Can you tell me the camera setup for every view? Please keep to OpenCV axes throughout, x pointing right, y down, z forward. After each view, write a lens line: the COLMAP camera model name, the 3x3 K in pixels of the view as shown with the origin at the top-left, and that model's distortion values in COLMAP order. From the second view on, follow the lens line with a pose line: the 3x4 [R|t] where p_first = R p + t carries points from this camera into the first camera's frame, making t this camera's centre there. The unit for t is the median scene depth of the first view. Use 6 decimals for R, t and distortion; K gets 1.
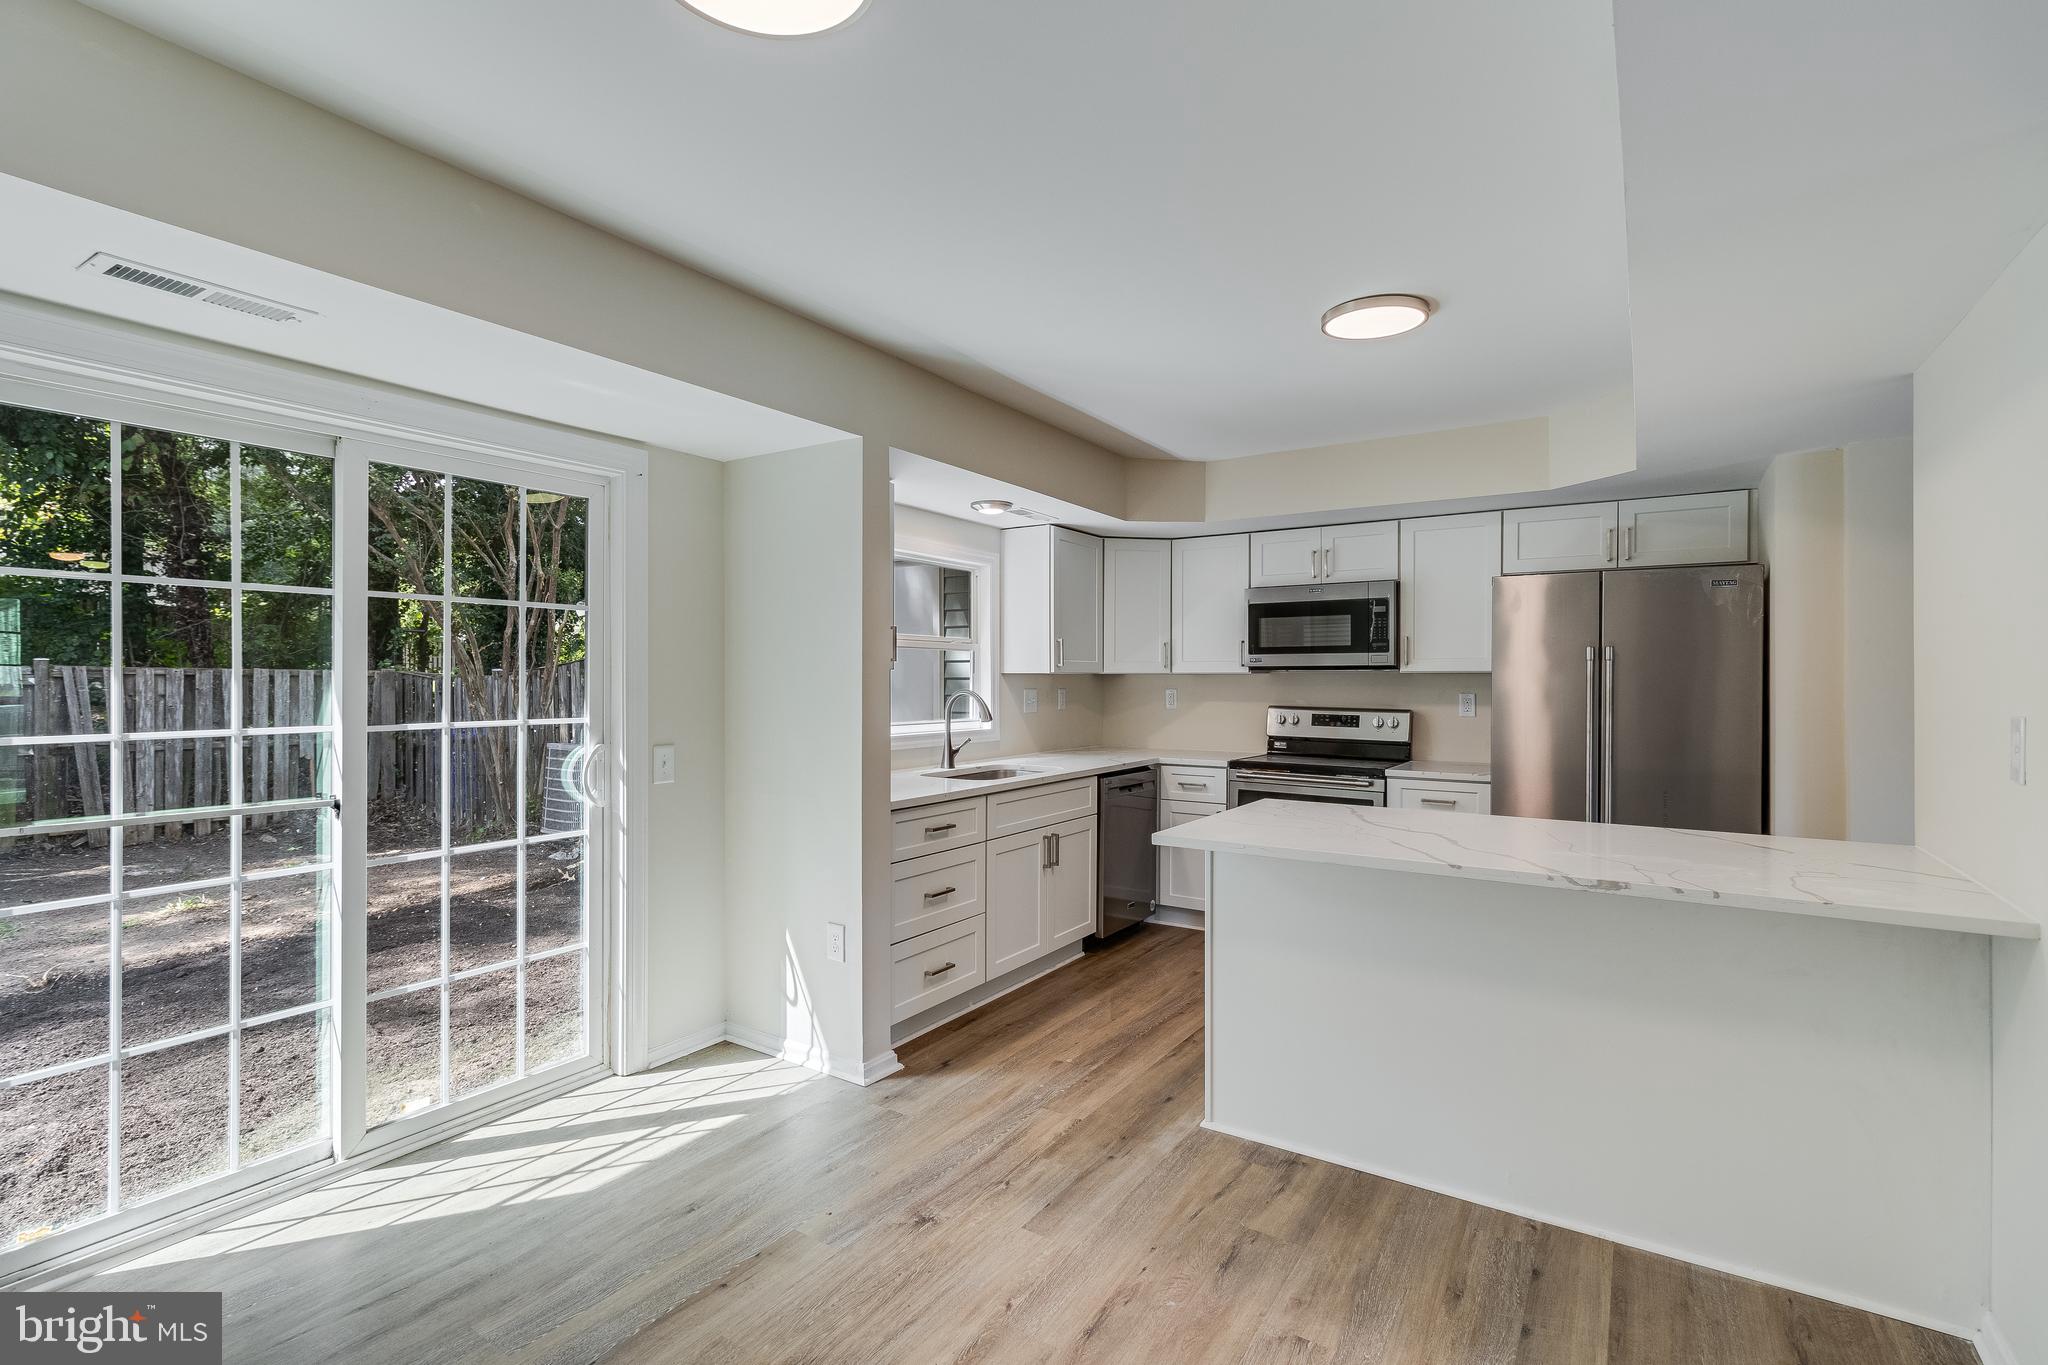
lens RADIAL K [[947.9, 0, 1012.3], [0, 947.9, 675.3], [0, 0, 1]] dist [0.004172, 0.000508]
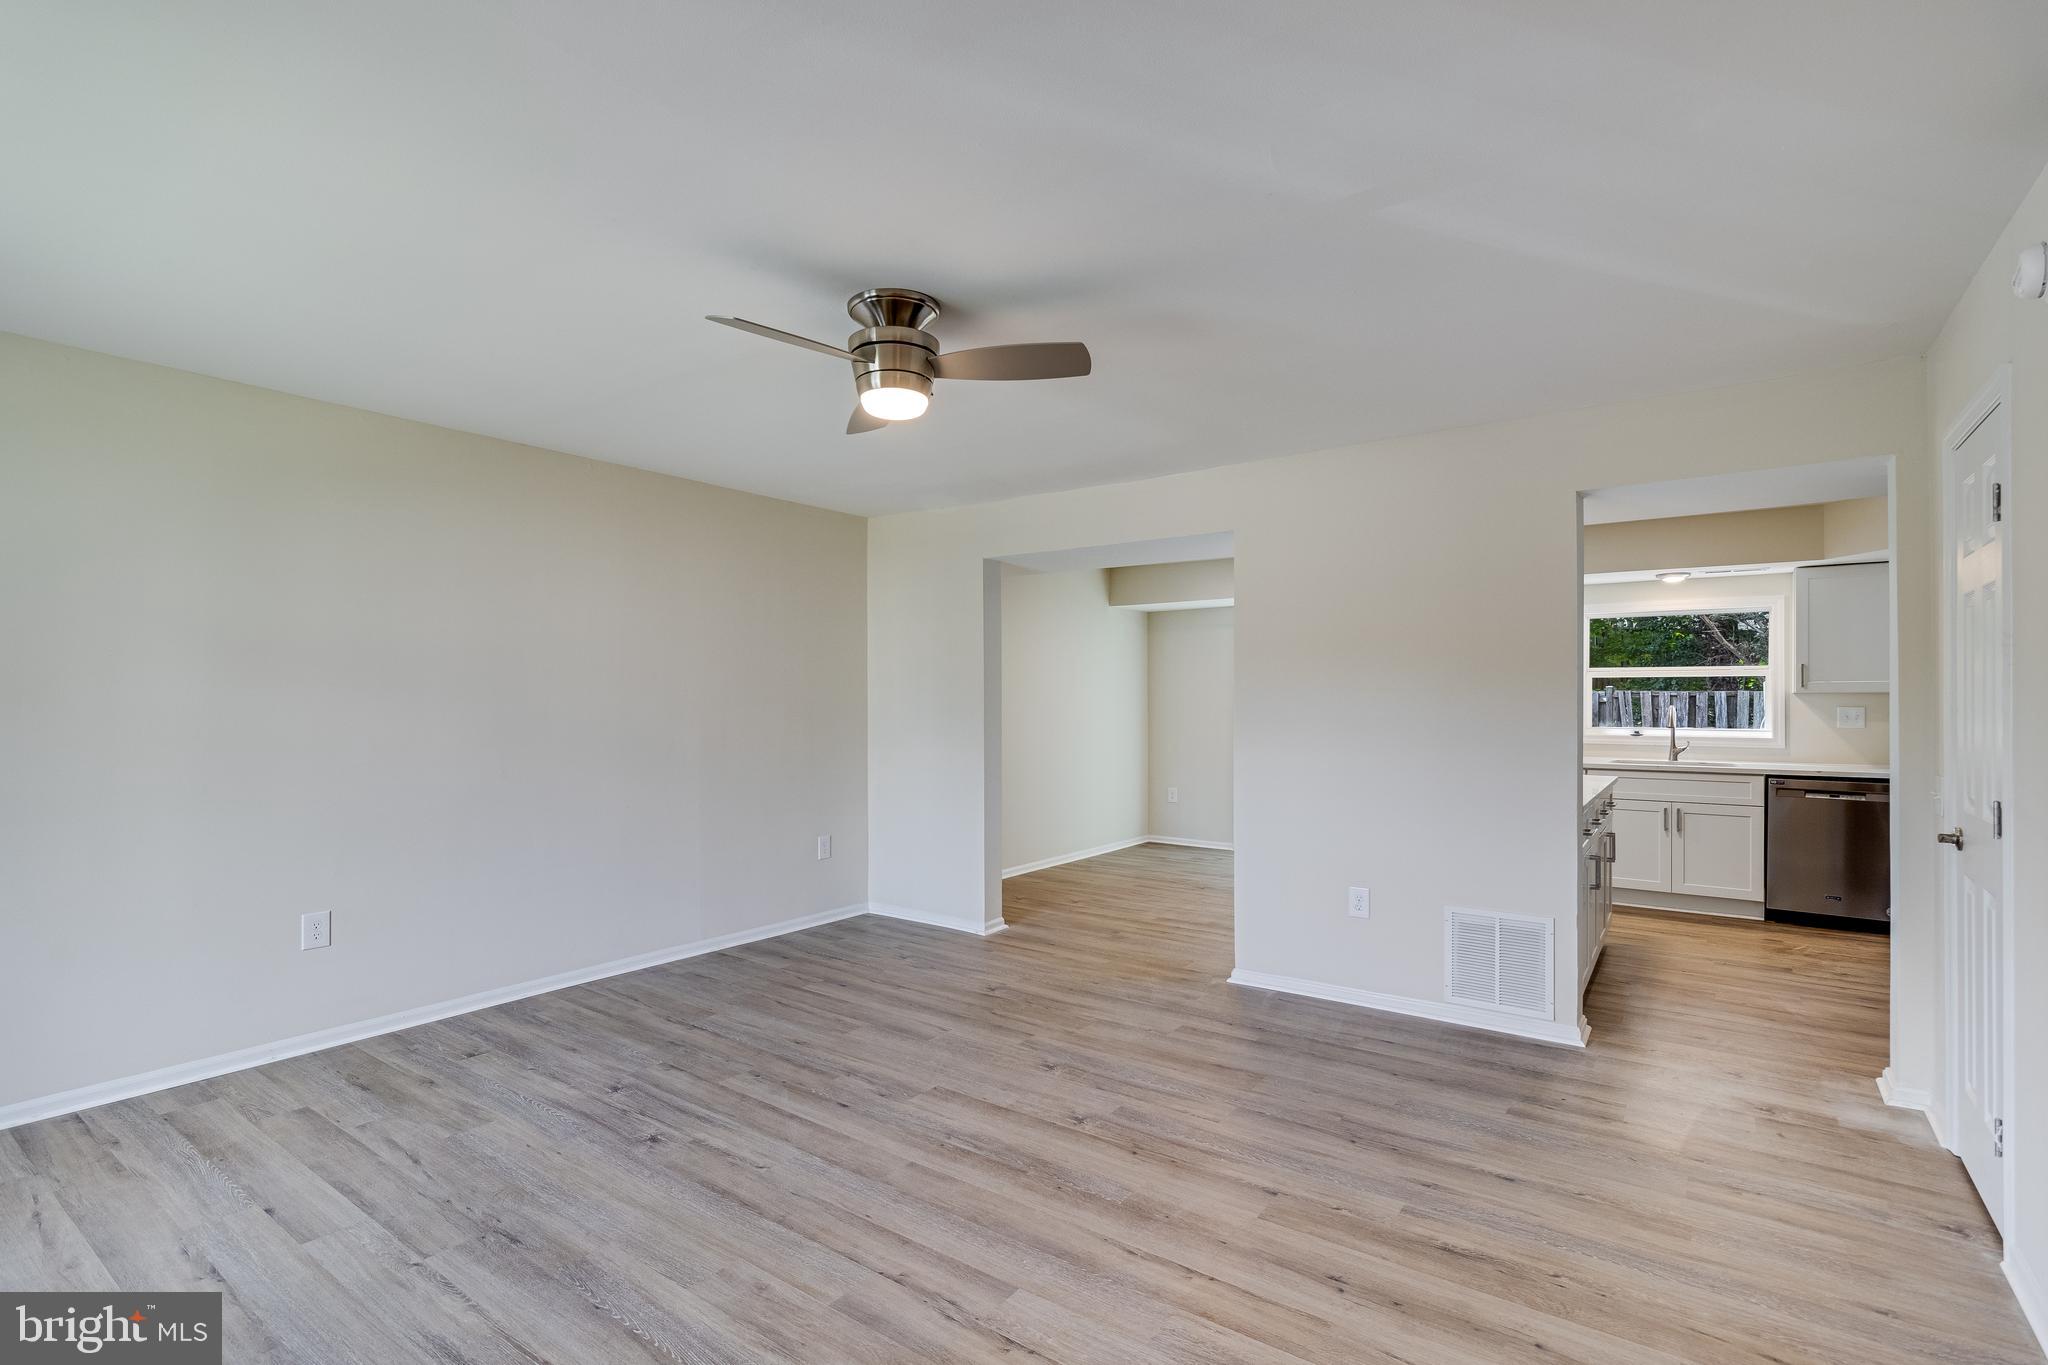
lens RADIAL K [[956.2, 0, 1021.4], [0, 956.2, 697.0], [0, 0, 1]] dist [-0.000431, -0.000282]
pose [[-0.042110, -0.001996, -0.999111, 1.696580], [0.003968, 0.999990, -0.002165, 0.001793], [0.999105, -0.004056, -0.042102, 0.103755]]
